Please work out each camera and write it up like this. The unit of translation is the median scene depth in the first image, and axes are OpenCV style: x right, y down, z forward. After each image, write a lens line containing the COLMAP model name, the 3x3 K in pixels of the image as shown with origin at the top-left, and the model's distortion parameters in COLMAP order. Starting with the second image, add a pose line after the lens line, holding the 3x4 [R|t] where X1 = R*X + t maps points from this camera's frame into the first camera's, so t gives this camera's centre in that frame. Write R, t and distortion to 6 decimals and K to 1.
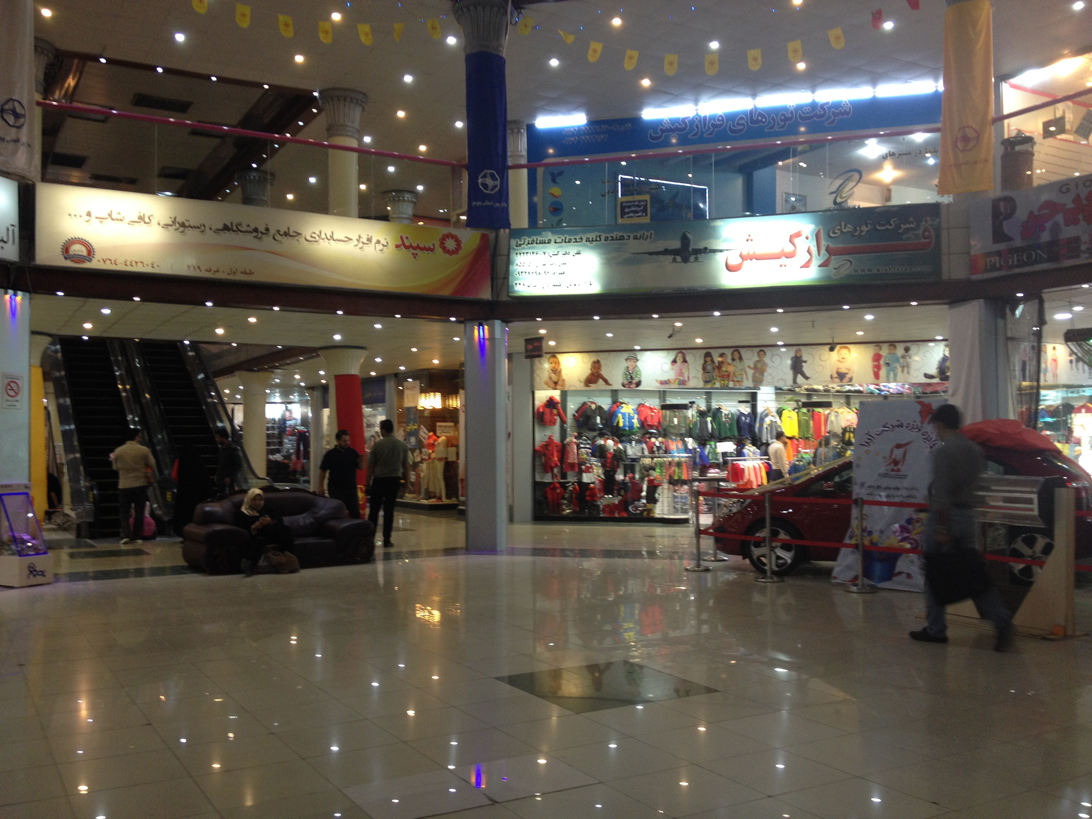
lens RADIAL K [[1034.0, 0, 546.0], [0, 1034.0, 409.5], [0, 0, 1]] dist [0.154555, -0.296205]
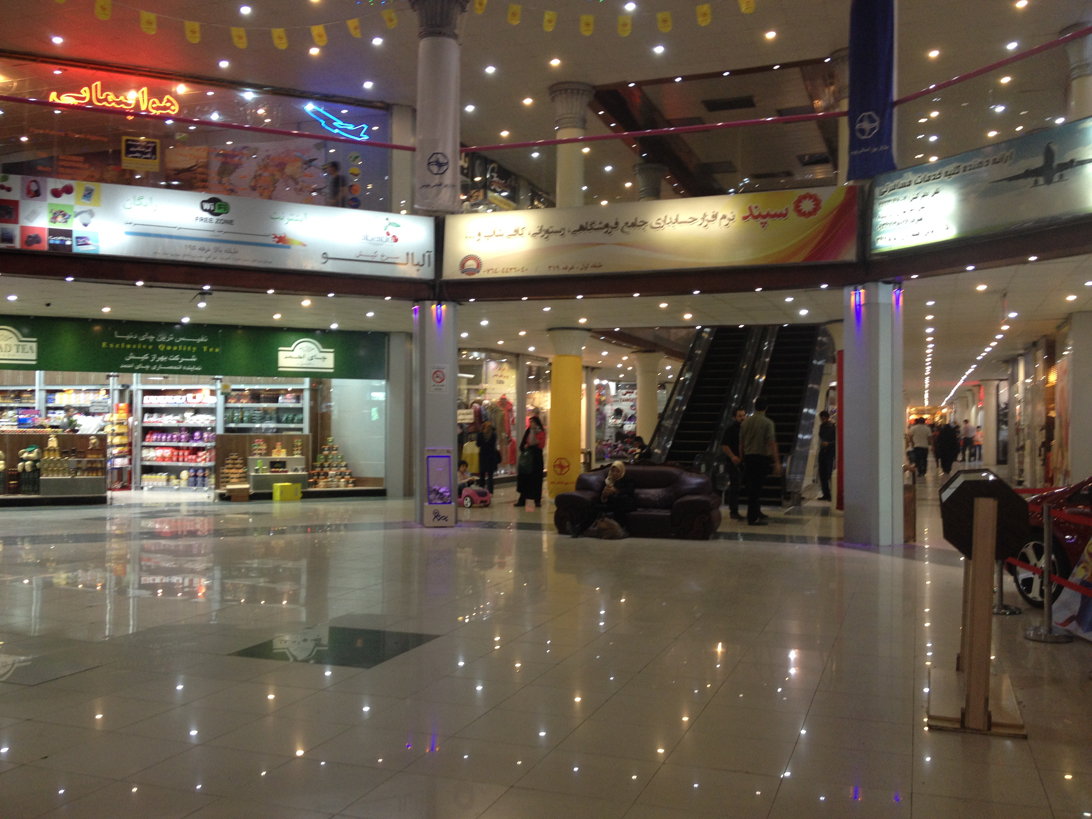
lens RADIAL K [[1034.0, 0, 546.0], [0, 1034.0, 409.5], [0, 0, 1]] dist [0.154555, -0.296205]
pose [[0.644647, 0.000865, -0.764480, 0.478988], [0.016659, 0.999746, 0.015179, 0.003437], [0.764299, -0.022520, 0.644469, 0.228358]]
